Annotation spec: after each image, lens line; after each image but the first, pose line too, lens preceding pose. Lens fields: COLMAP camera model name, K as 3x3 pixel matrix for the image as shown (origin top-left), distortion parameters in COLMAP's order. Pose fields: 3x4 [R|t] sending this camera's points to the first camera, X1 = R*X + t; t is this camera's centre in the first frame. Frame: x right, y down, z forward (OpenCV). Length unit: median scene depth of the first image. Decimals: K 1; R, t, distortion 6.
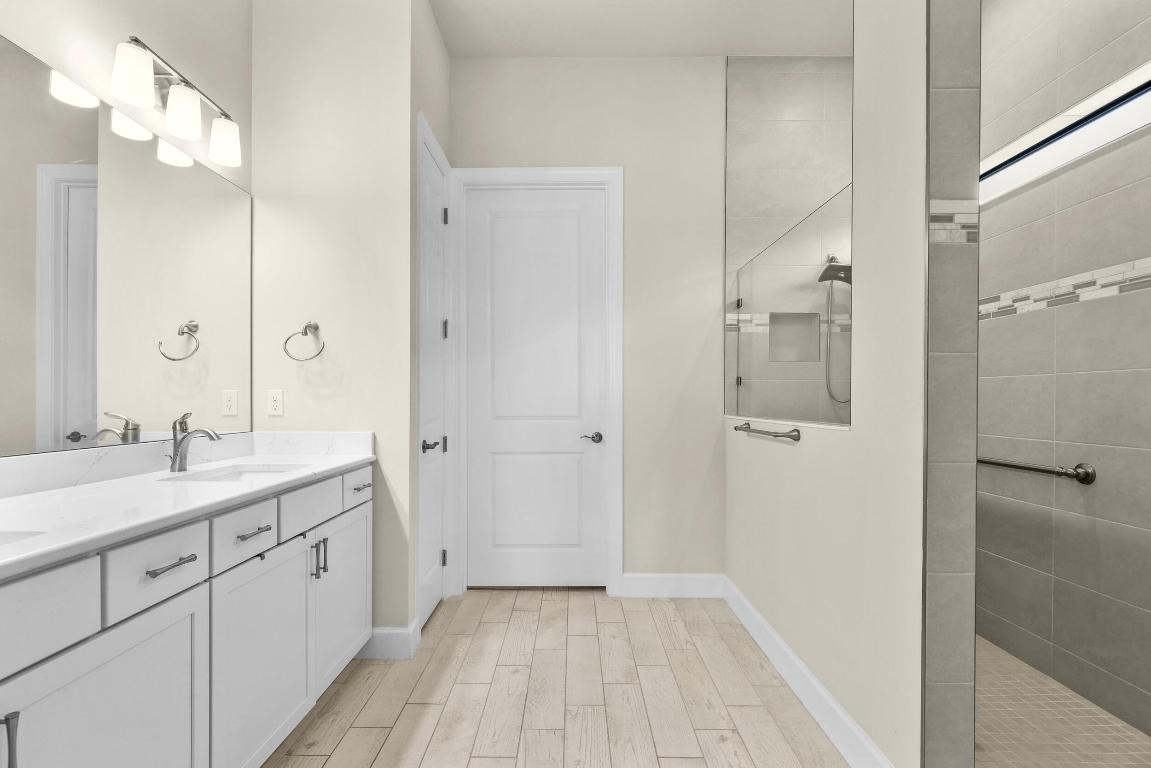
lens RADIAL K [[527.6, 0, 571.0], [0, 527.6, 388.8], [0, 0, 1]] dist [0.014846, -0.001036]
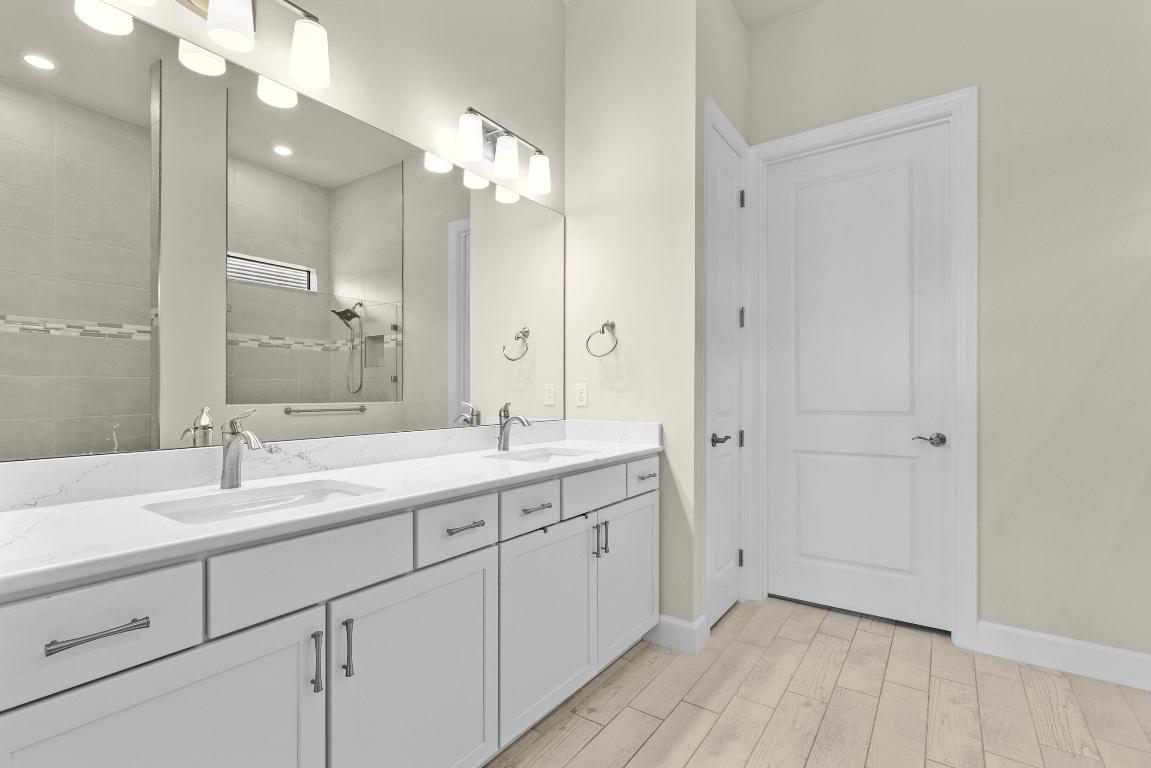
lens RADIAL K [[527.6, 0, 582.9], [0, 527.6, 383.5], [0, 0, 1]] dist [0.014846, -0.001036]
pose [[0.831824, -0.010309, -0.554943, 0.076660], [0.012636, 0.999920, 0.000364, 0.002223], [0.554895, -0.007315, 0.831888, 0.071400]]
